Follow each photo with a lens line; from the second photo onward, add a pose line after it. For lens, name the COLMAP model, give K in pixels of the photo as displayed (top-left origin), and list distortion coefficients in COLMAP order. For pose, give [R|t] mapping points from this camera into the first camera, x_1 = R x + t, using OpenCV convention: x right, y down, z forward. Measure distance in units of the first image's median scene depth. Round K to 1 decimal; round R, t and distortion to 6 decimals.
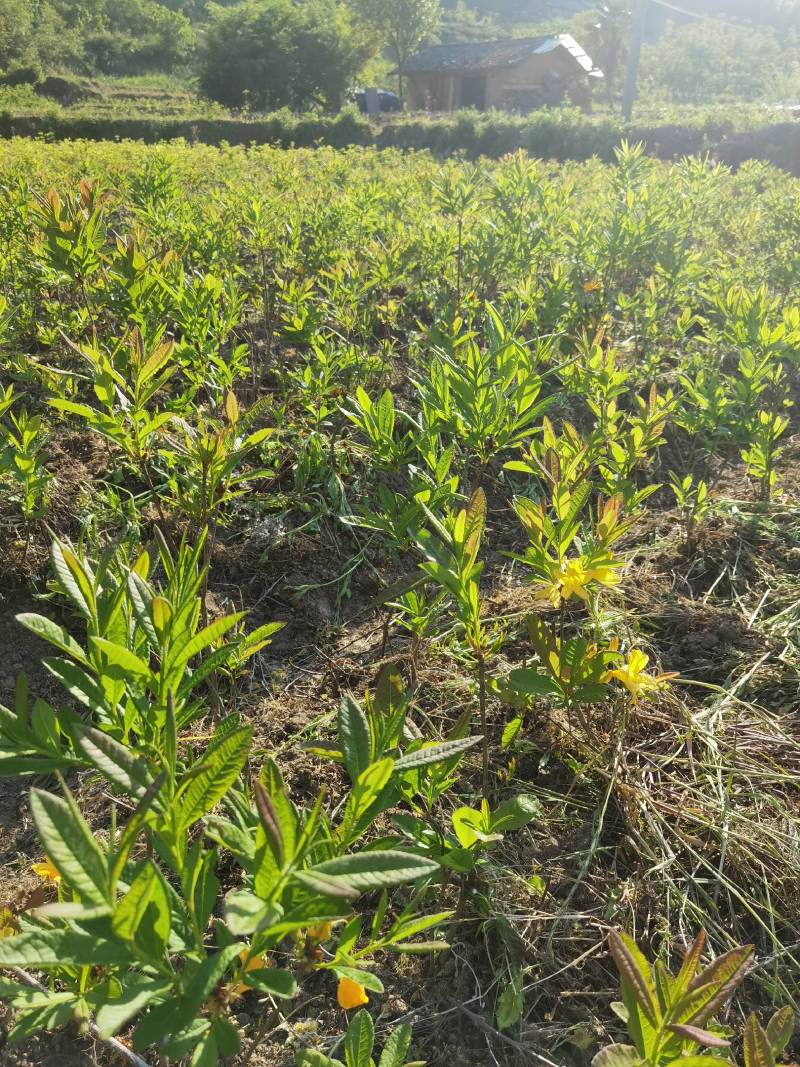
lens RADIAL K [[841.9, 0, 402.8], [0, 841.9, 529.4], [0, 0, 1]] dist [0.023656, -0.040089]
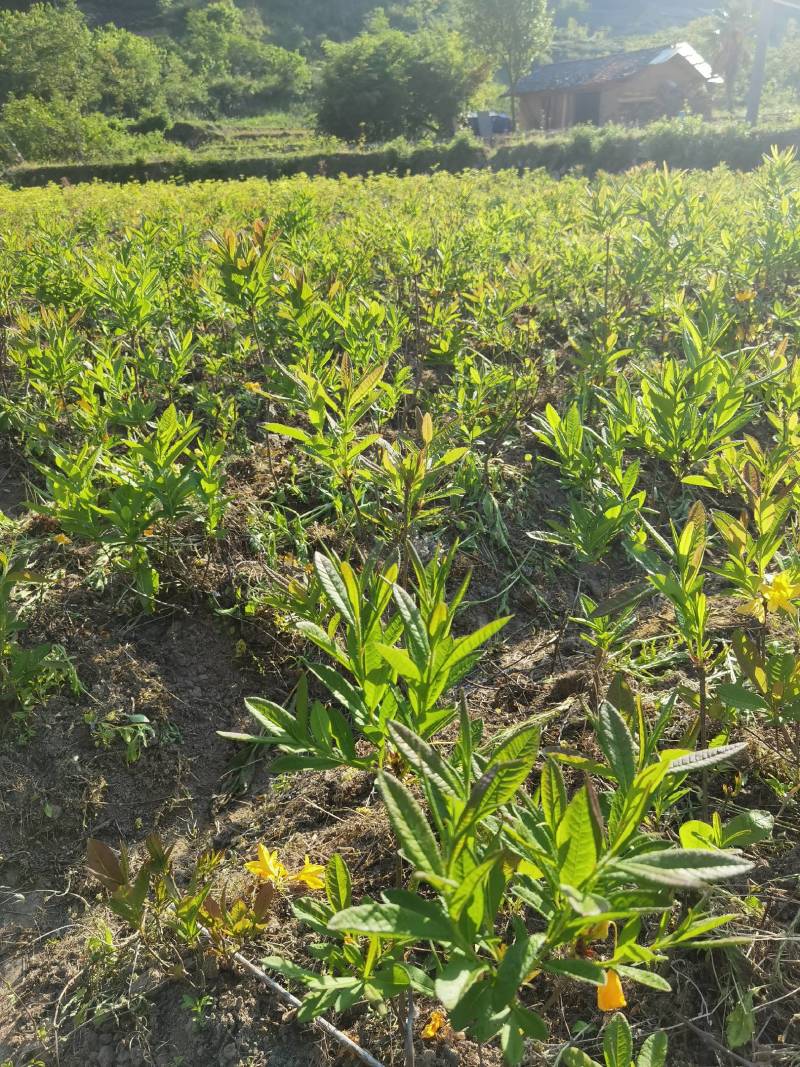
lens RADIAL K [[841.9, 0, 402.8], [0, 841.9, 529.4], [0, 0, 1]] dist [0.023656, -0.040089]
pose [[0.991073, -0.008285, -0.133064, -0.030579], [0.005149, 0.999701, -0.023897, 0.001698], [0.133222, 0.022999, 0.990819, -0.009768]]
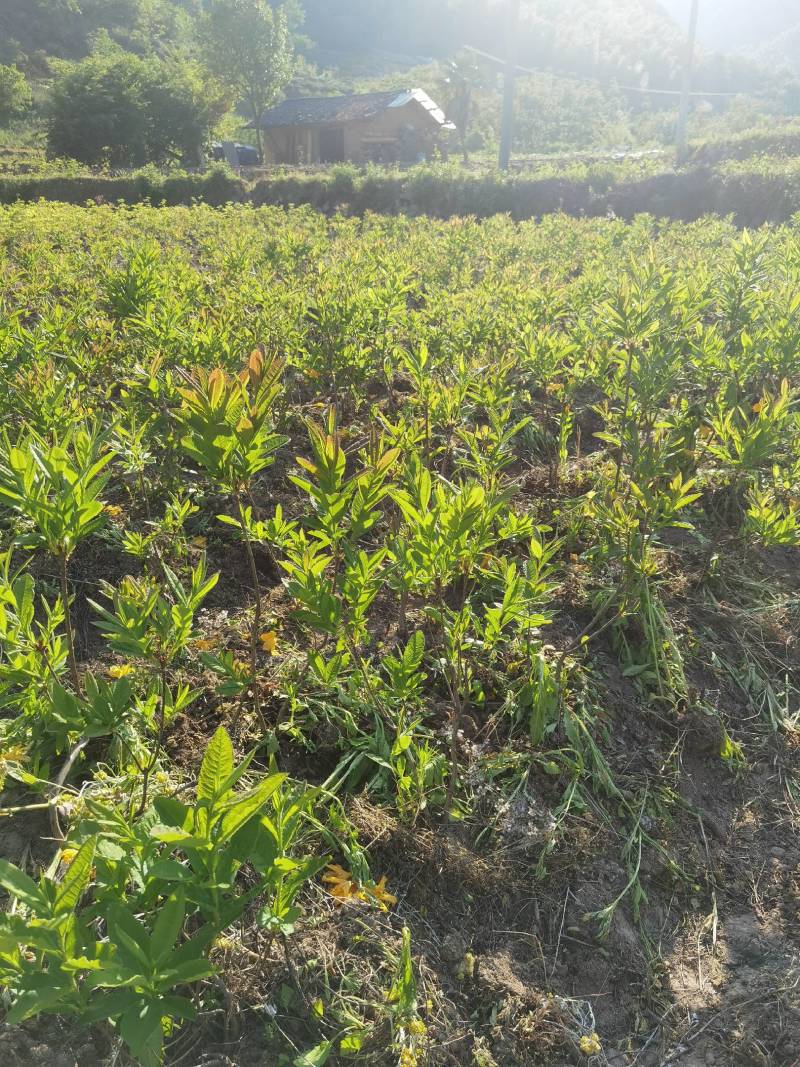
lens RADIAL K [[825.7, 0, 398.6], [0, 825.7, 538.2], [0, 0, 1]] dist [0.034359, -0.053827]
pose [[0.986035, -0.081822, 0.145055, -0.201025], [0.086471, 0.995914, -0.026031, -0.130165], [-0.142333, 0.038210, 0.989081, 0.185724]]
